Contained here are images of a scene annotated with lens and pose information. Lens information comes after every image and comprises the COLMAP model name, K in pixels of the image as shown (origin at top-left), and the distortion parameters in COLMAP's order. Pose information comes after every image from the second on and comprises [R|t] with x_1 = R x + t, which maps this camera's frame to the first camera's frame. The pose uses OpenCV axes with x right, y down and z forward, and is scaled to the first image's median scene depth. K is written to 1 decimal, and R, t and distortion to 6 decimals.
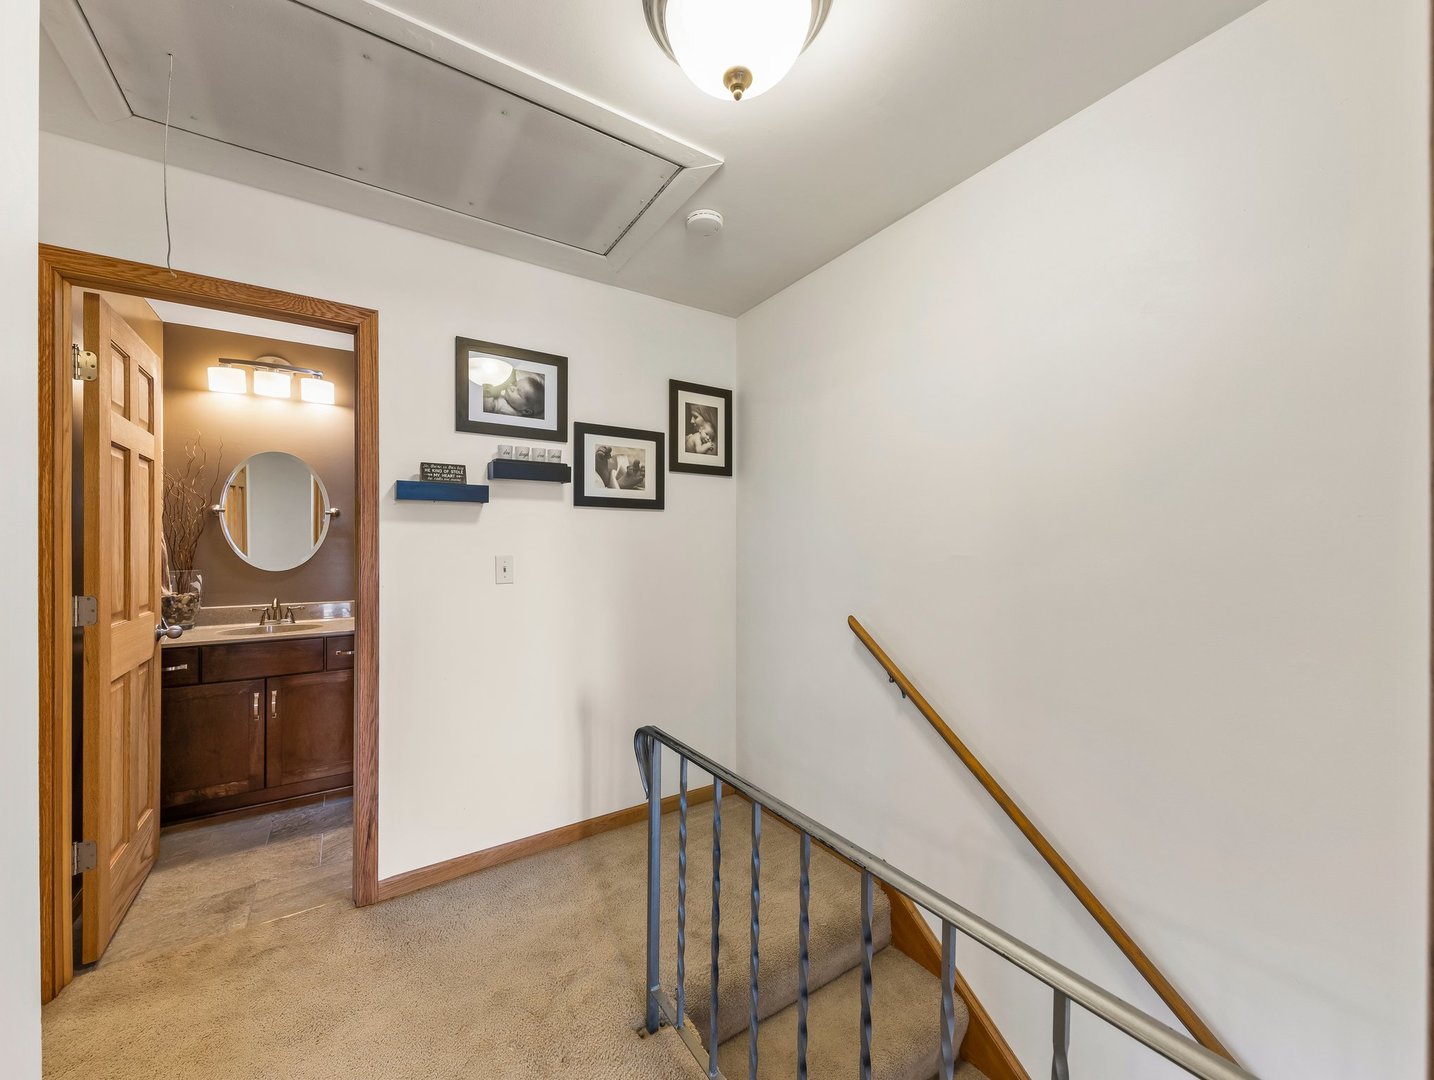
lens RADIAL K [[562.4, 0, 720.3], [0, 562.4, 541.9], [0, 0, 1]] dist [0.015408, -0.003596]
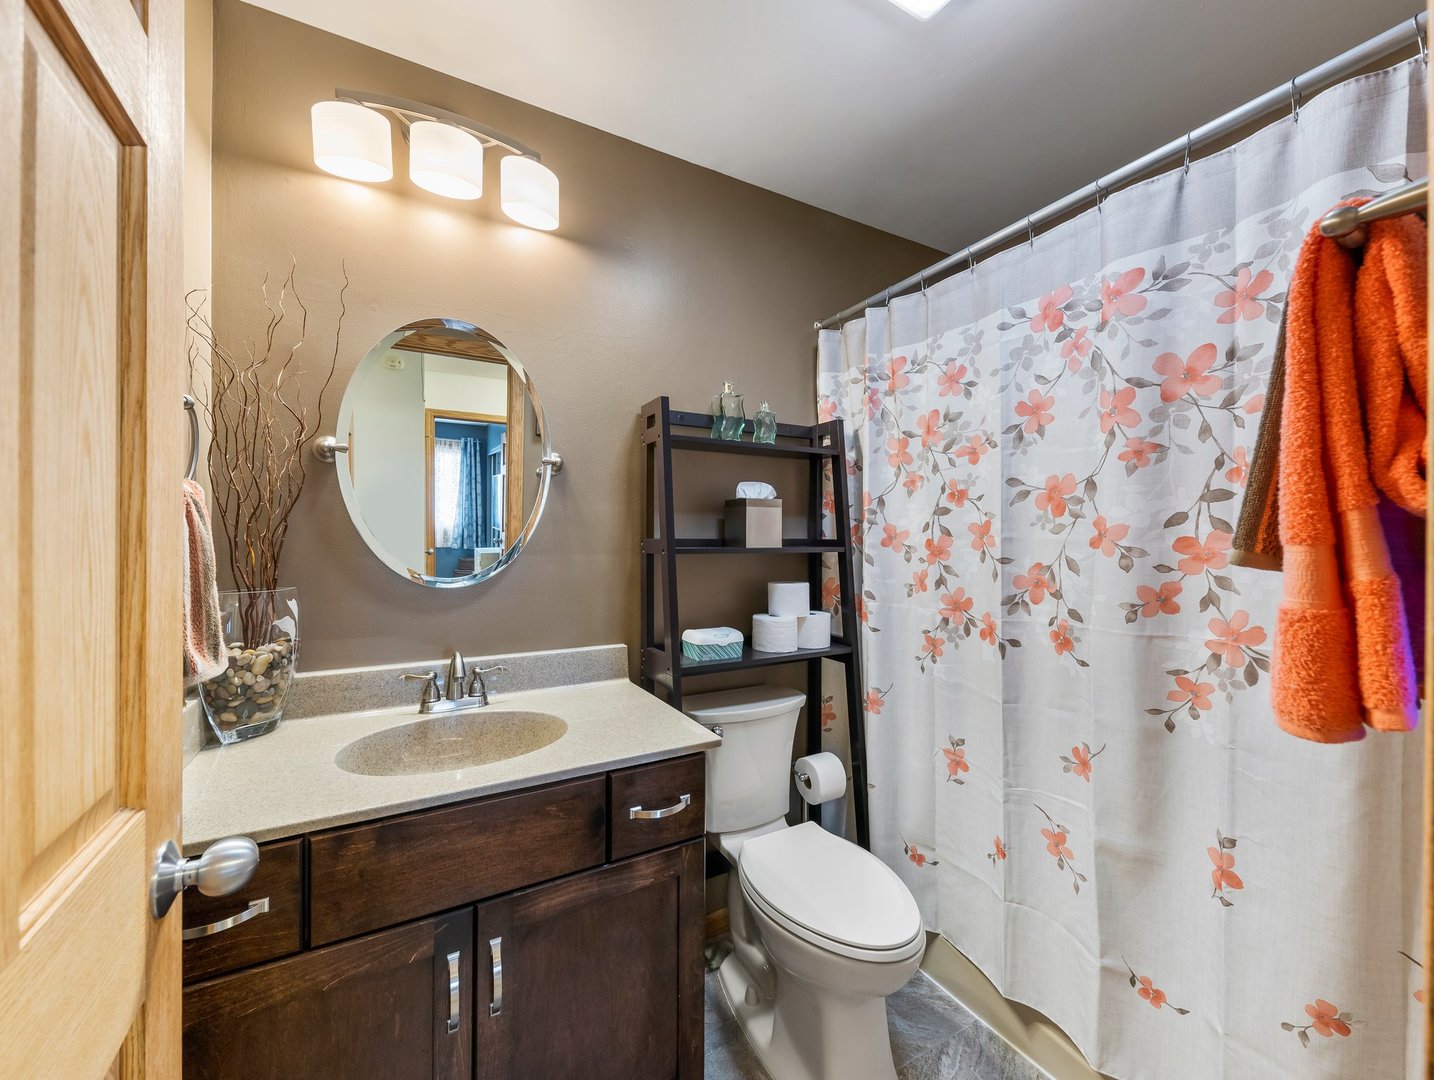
lens RADIAL K [[562.4, 0, 710.8], [0, 562.4, 540.5], [0, 0, 1]] dist [0.015408, -0.003596]
pose [[0.997073, 0.004916, -0.076292, -0.586301], [-0.004855, 0.999988, 0.000980, 0.013428], [0.076296, -0.000607, 0.997085, 0.616339]]
